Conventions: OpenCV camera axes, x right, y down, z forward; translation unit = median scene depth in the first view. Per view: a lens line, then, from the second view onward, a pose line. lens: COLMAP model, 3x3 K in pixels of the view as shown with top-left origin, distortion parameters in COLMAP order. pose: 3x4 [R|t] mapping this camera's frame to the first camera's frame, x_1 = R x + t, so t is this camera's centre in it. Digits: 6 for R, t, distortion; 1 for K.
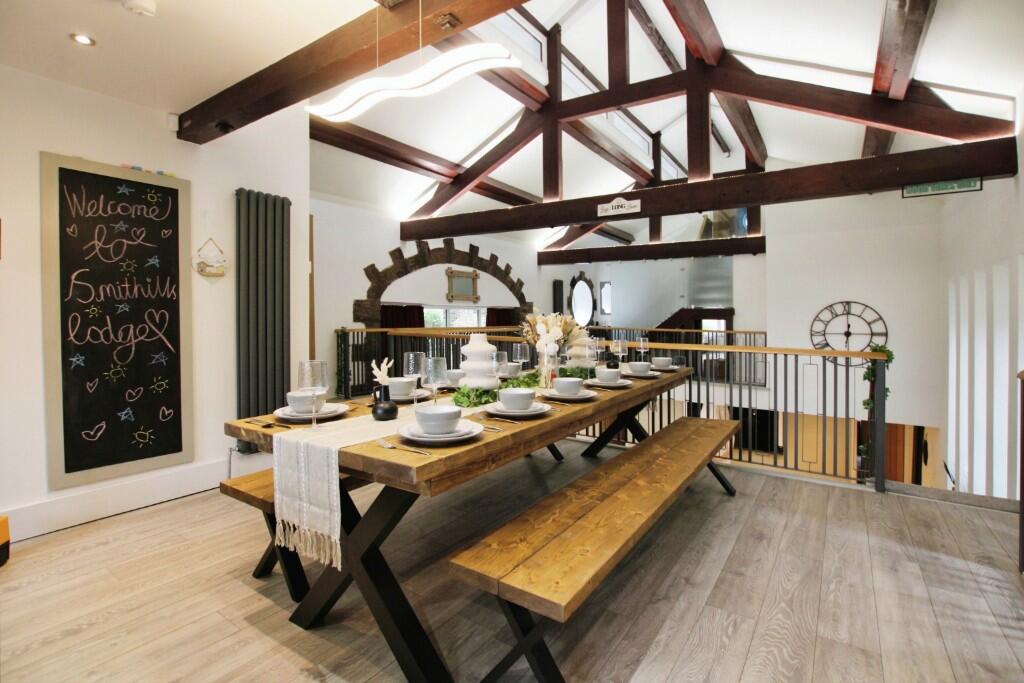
lens RADIAL K [[476.8, 0, 512.0], [0, 476.8, 341.5], [0, 0, 1]] dist [-0.000329, -0.000018]
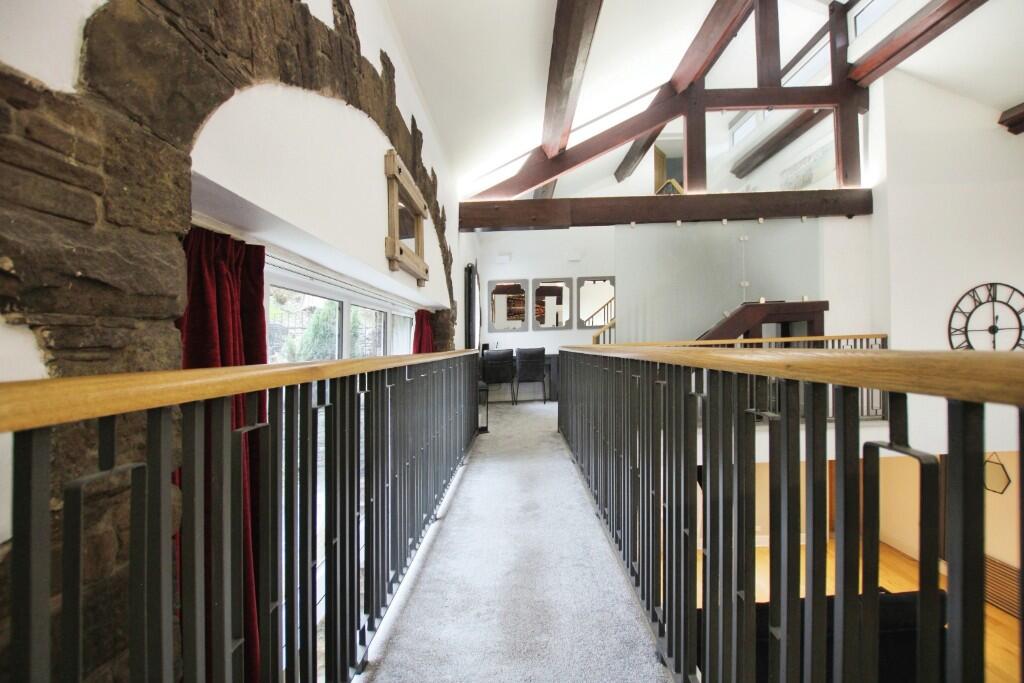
lens RADIAL K [[476.8, 0, 512.0], [0, 476.8, 341.5], [0, 0, 1]] dist [-0.000329, -0.000018]
pose [[0.823044, -0.038217, 0.566690, -0.271283], [0.081174, 0.995406, -0.050766, -0.019992], [-0.562146, 0.087784, 0.822366, 0.816739]]
